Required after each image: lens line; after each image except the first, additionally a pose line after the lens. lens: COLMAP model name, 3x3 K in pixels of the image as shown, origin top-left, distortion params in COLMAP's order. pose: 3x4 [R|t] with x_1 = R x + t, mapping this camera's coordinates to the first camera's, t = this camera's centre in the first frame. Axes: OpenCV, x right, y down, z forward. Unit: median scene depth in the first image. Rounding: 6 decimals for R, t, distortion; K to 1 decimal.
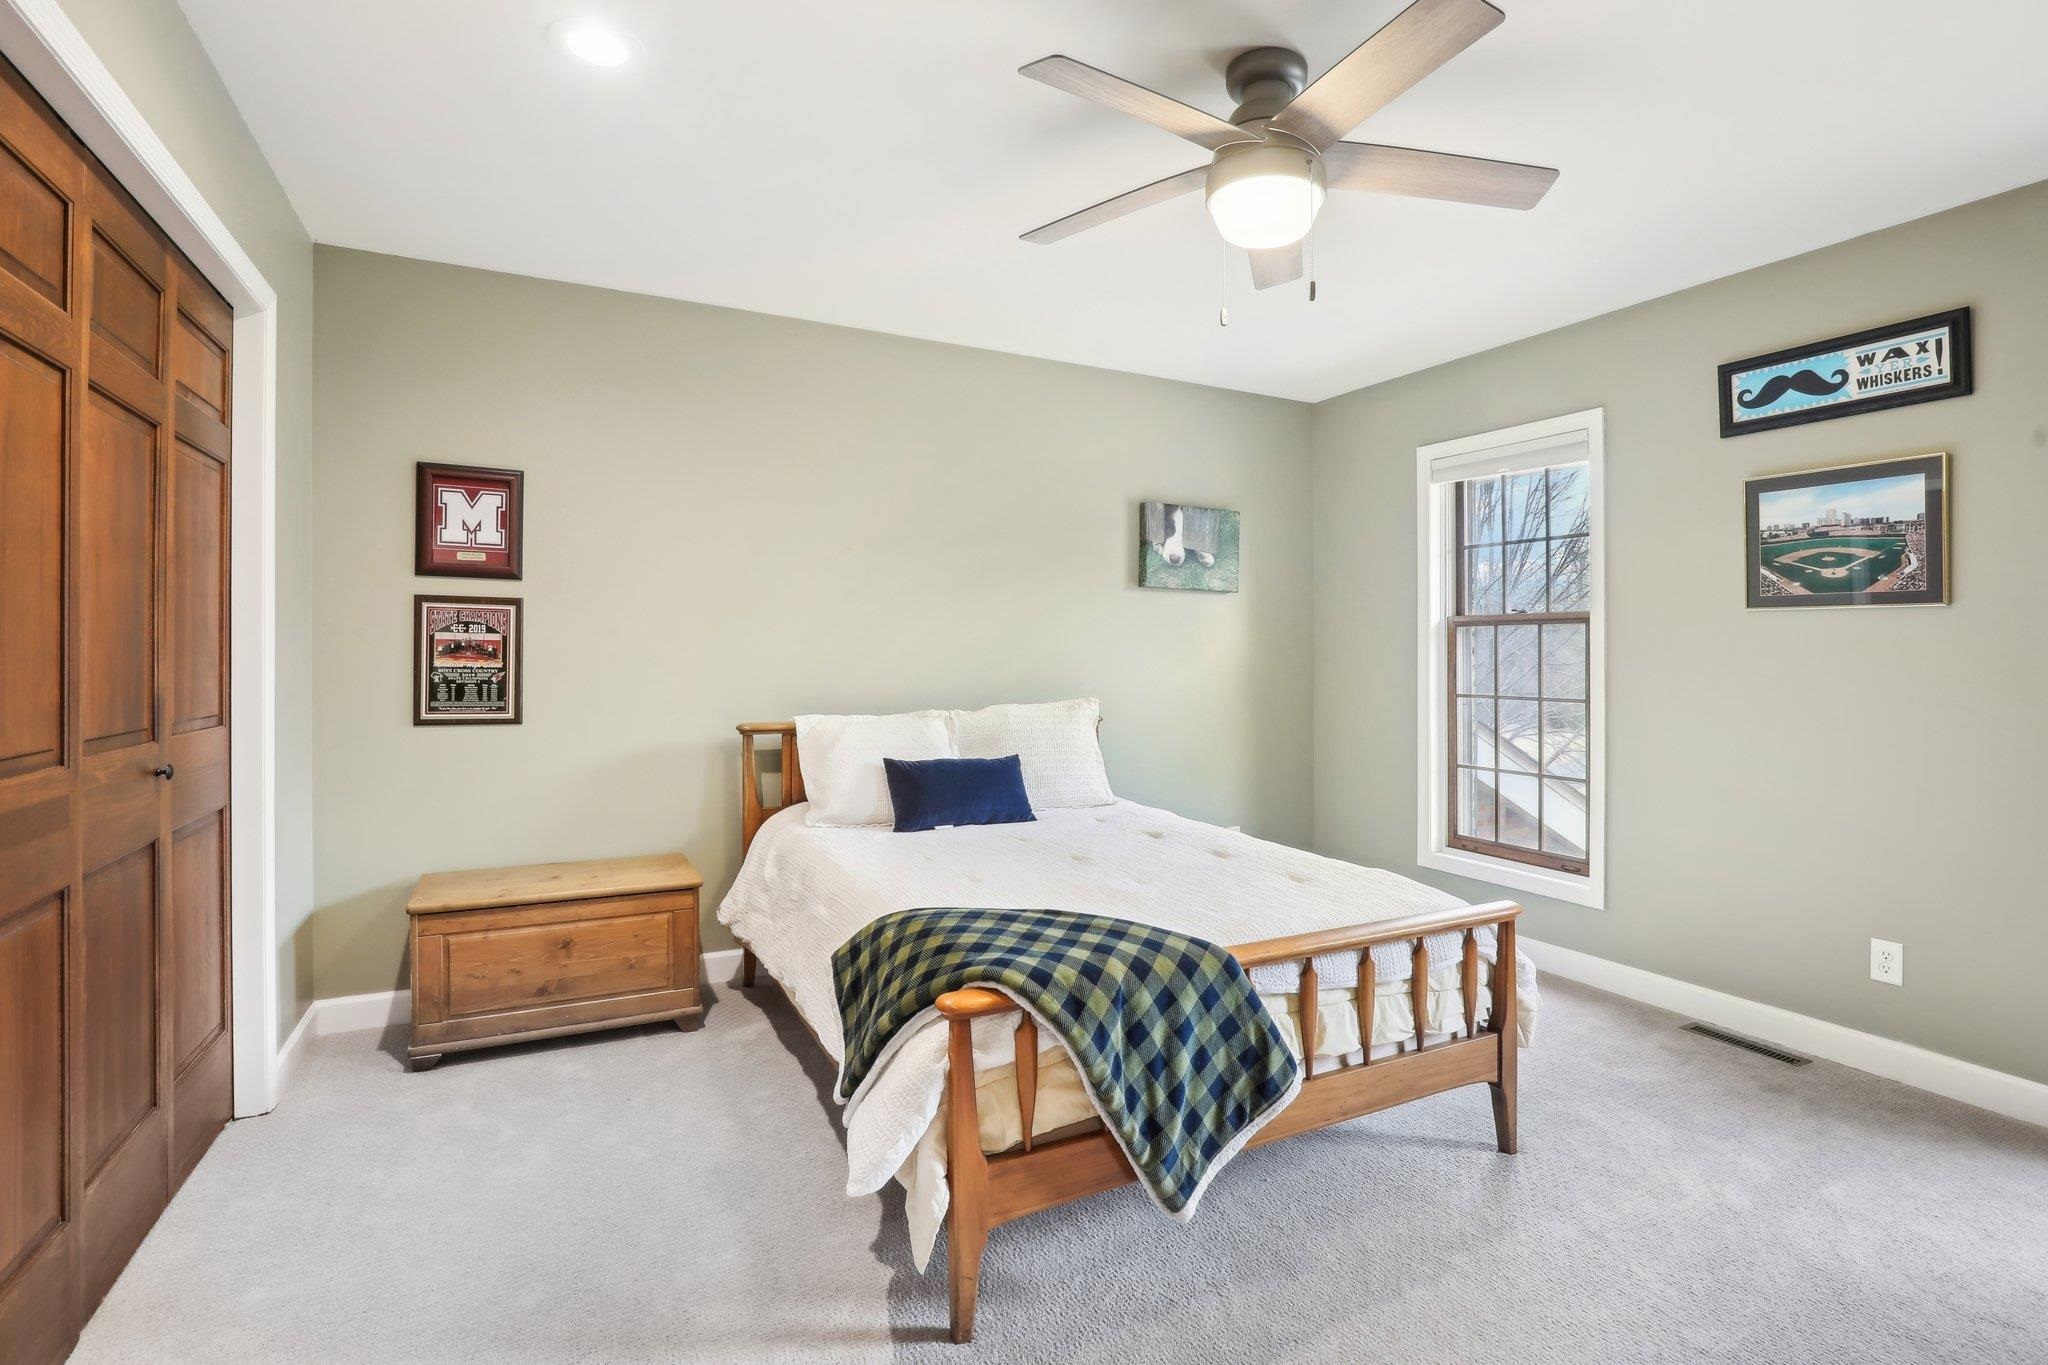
lens RADIAL K [[979.3, 0, 1046.9], [0, 979.3, 664.9], [0, 0, 1]] dist [-0.029819, 0.009895]
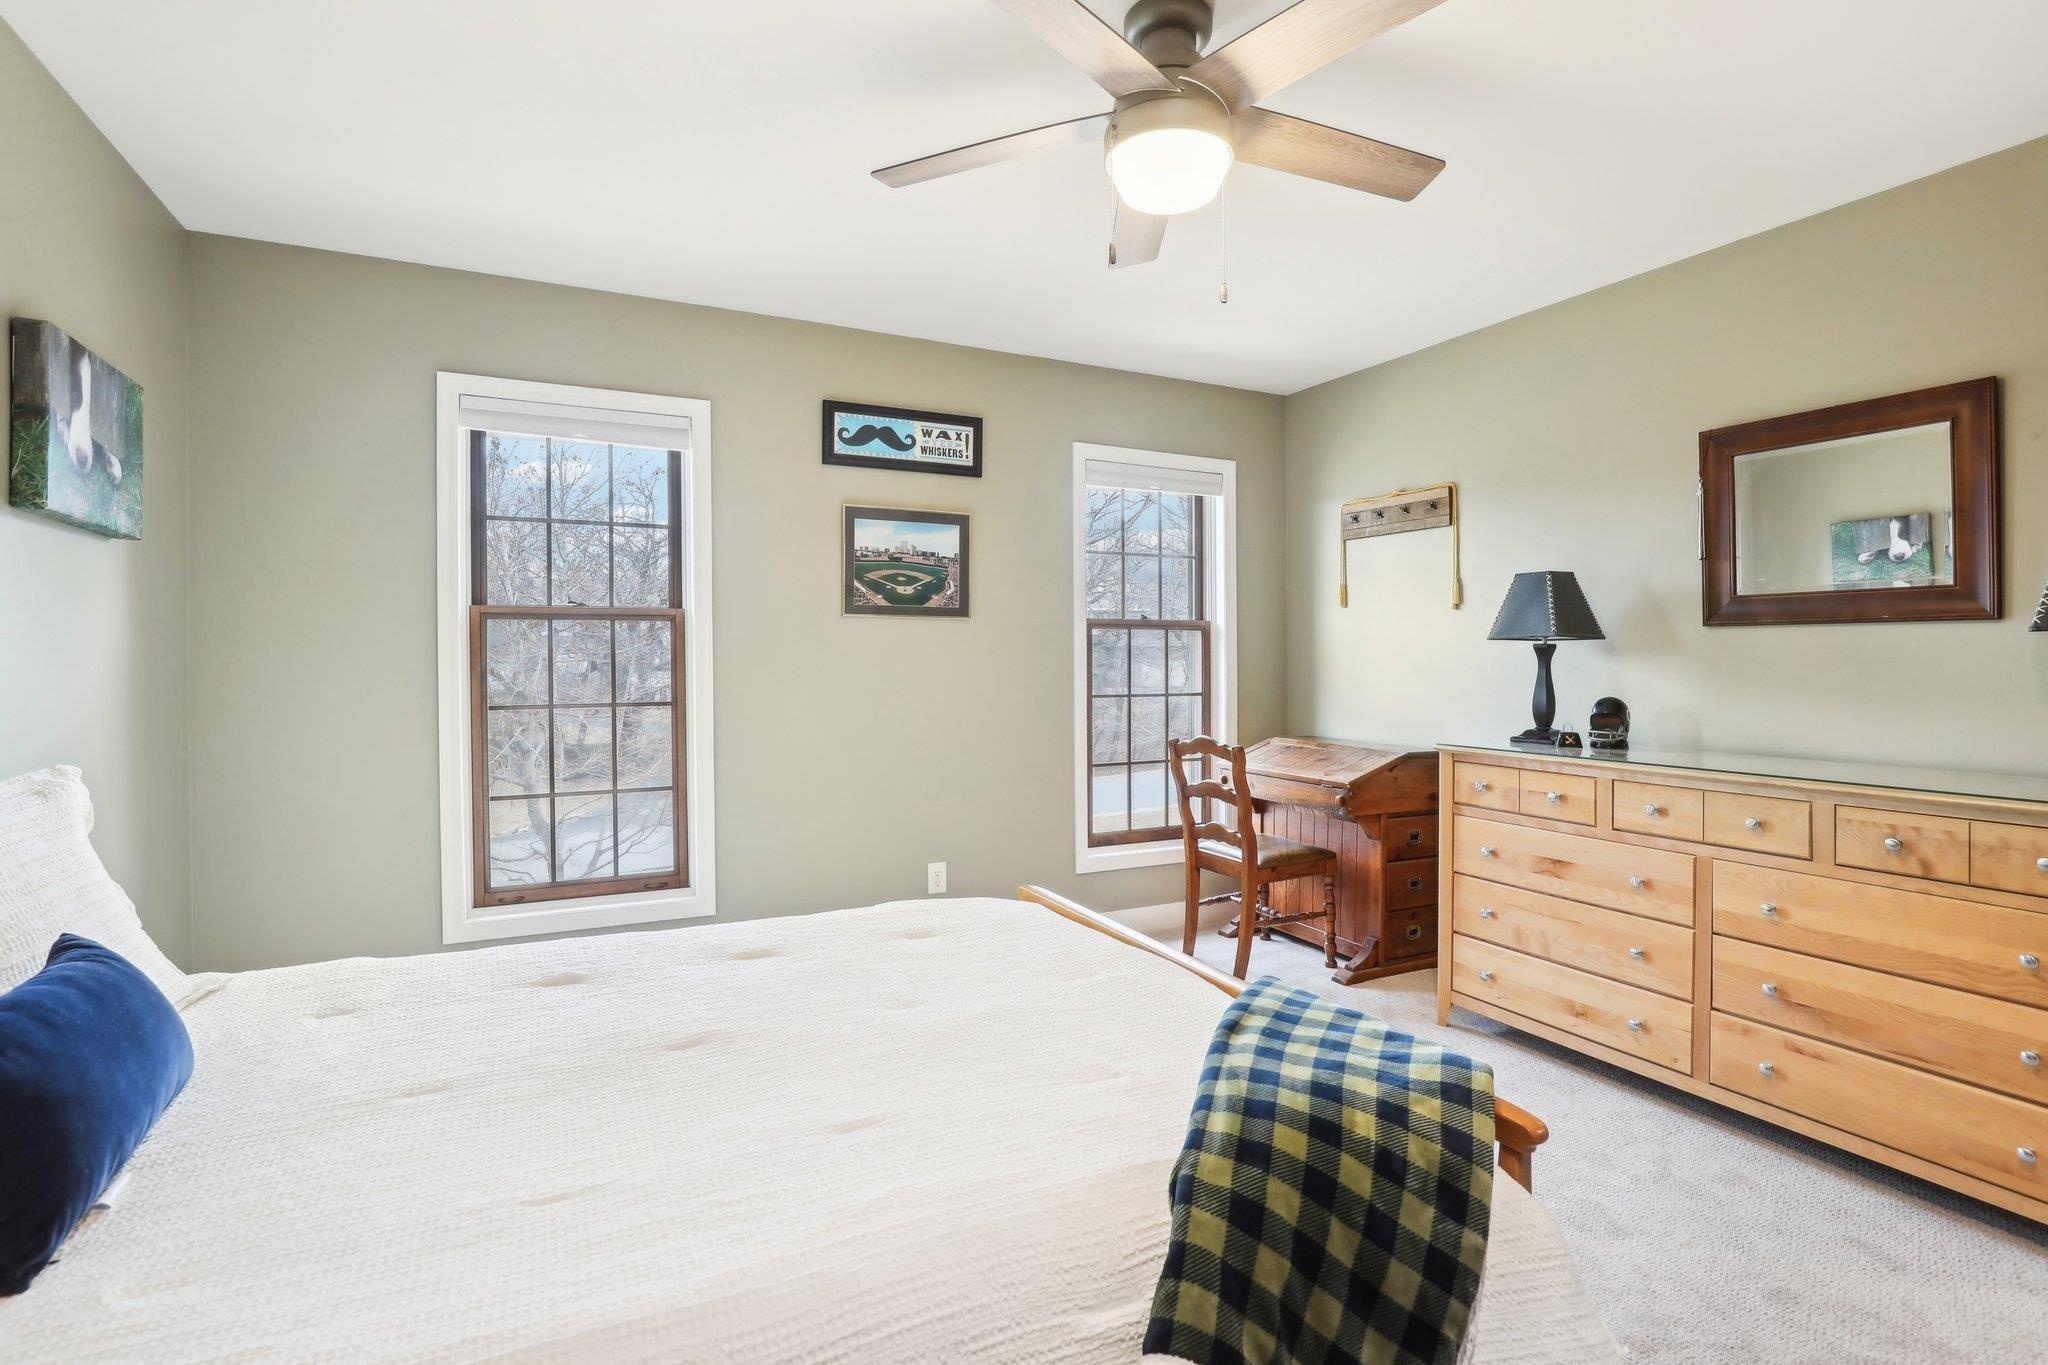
lens RADIAL K [[979.3, 0, 1046.9], [0, 979.3, 664.9], [0, 0, 1]] dist [-0.029819, 0.009895]
pose [[0.015697, -0.010719, 0.999819, -0.483579], [0.015976, 0.999818, 0.010468, -0.005575], [-0.999749, 0.015808, 0.015866, 0.772200]]
